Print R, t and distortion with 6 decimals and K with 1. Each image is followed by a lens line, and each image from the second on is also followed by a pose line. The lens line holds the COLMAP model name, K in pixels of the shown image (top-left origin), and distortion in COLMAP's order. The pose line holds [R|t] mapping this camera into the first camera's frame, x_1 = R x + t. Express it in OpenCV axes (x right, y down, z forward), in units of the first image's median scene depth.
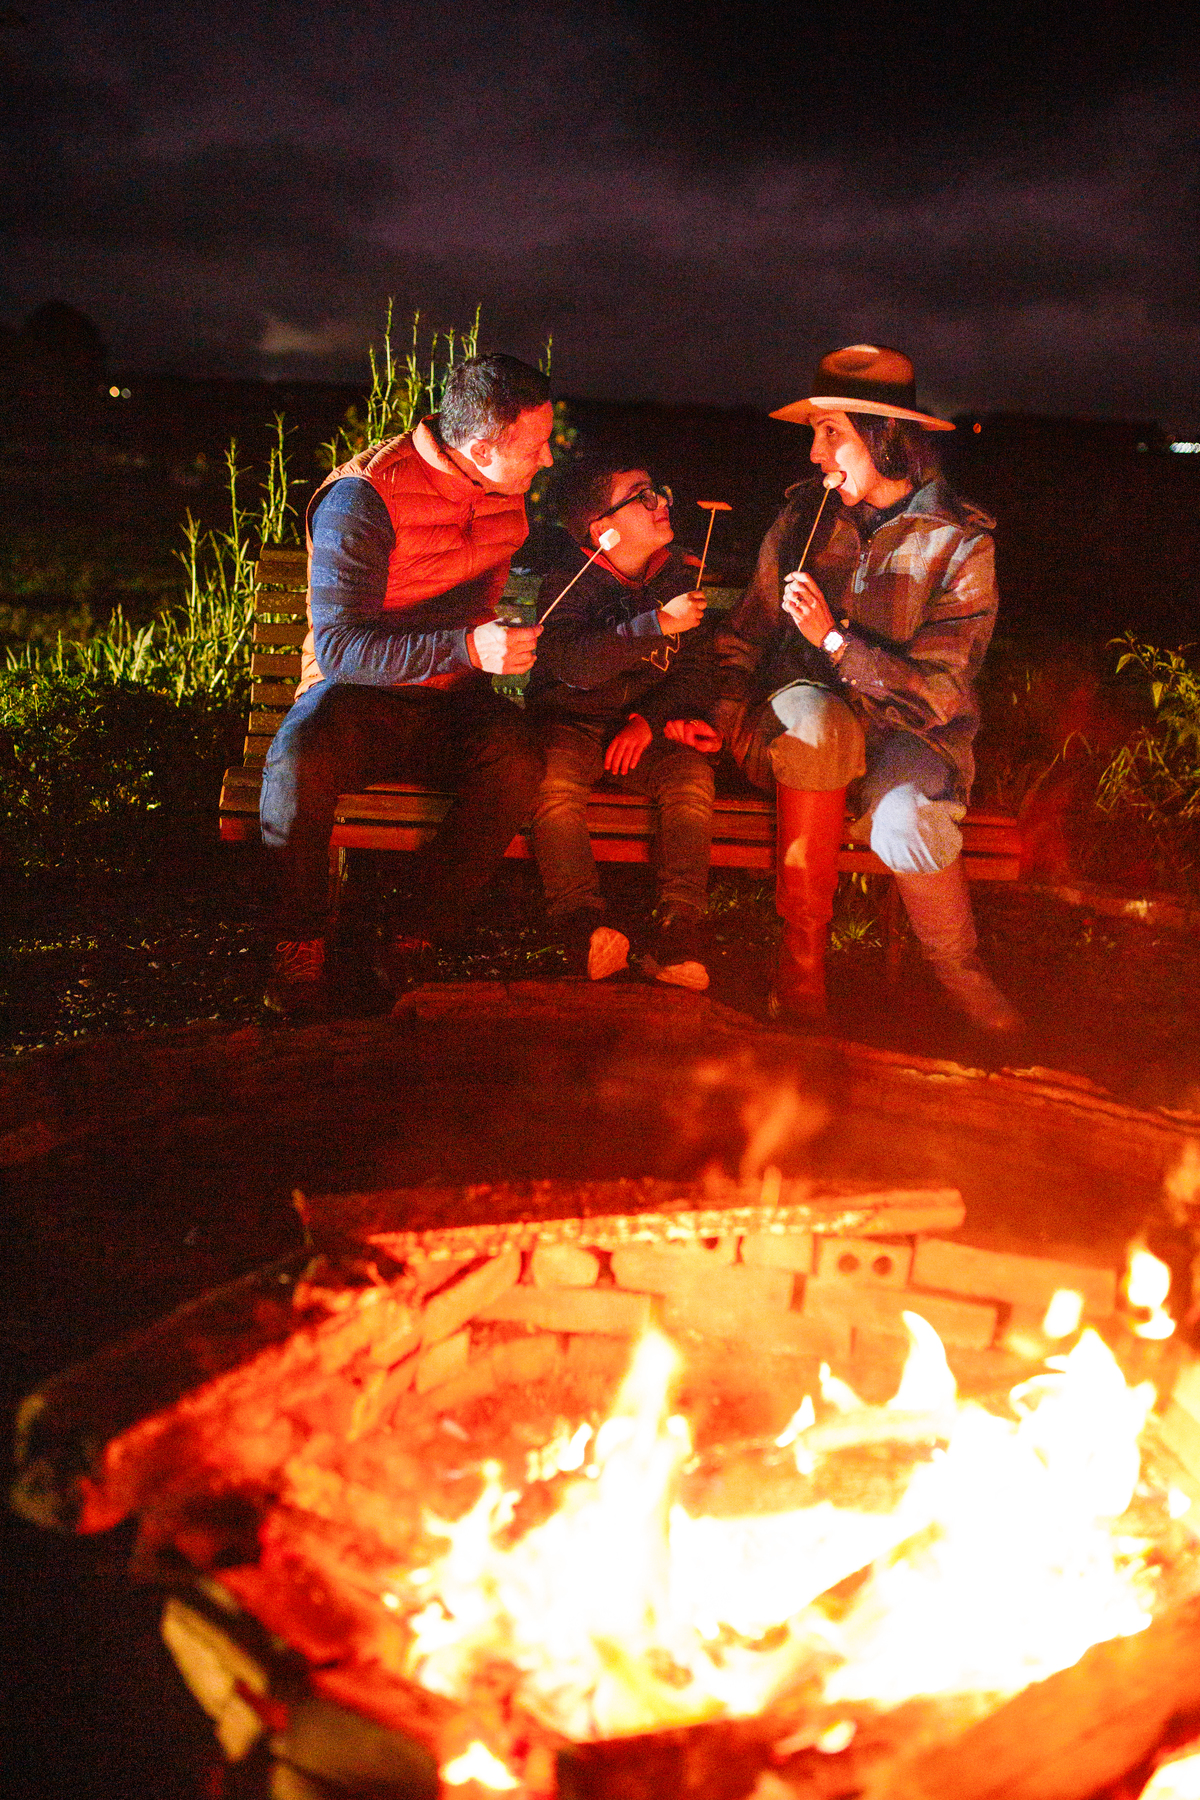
lens RADIAL K [[1814.7, 0, 602.1], [0, 1814.7, 908.5], [0, 0, 1]] dist [-0.016374, 0.000000]
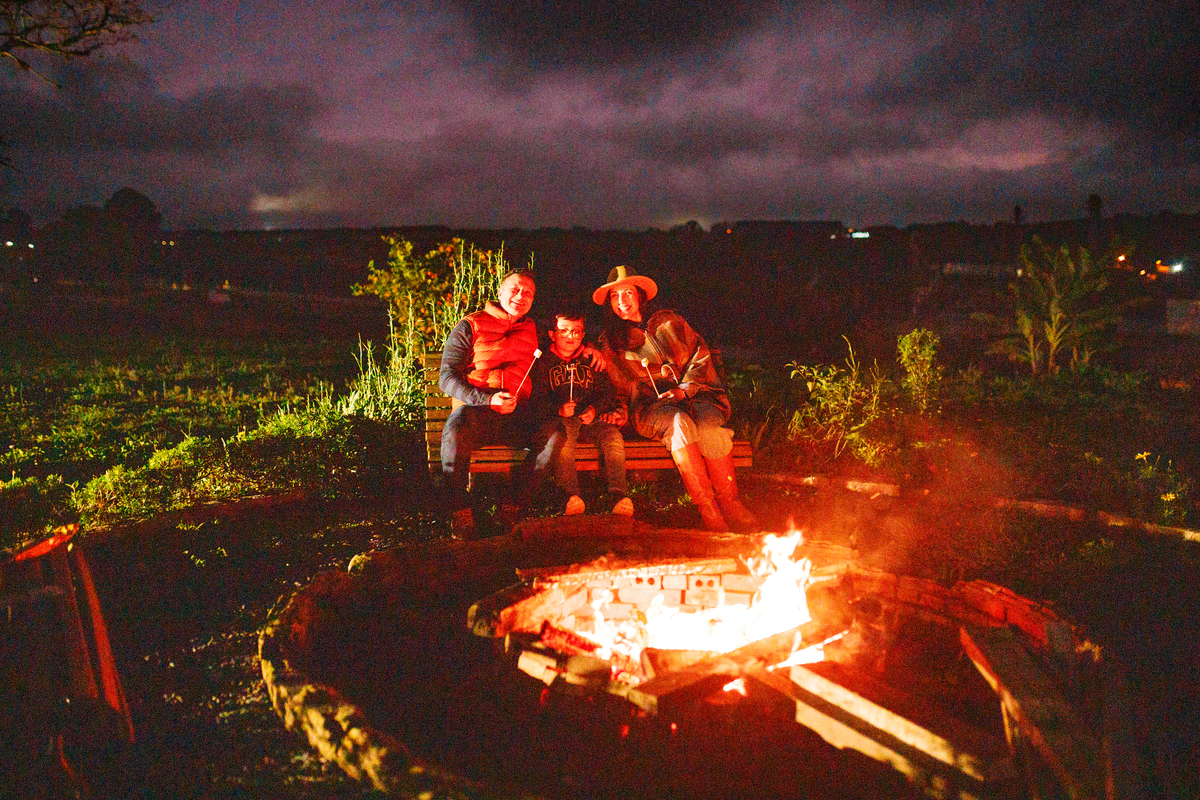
lens RADIAL K [[1209.8, 0, 598.1], [0, 1209.8, 397.0], [0, 0, 1]] dist [-0.016374, 0.000000]
pose [[0.993819, -0.073190, 0.083473, -0.110601], [0.083519, 0.988273, -0.127834, 0.087450], [-0.073138, 0.134015, 0.988277, -0.633990]]
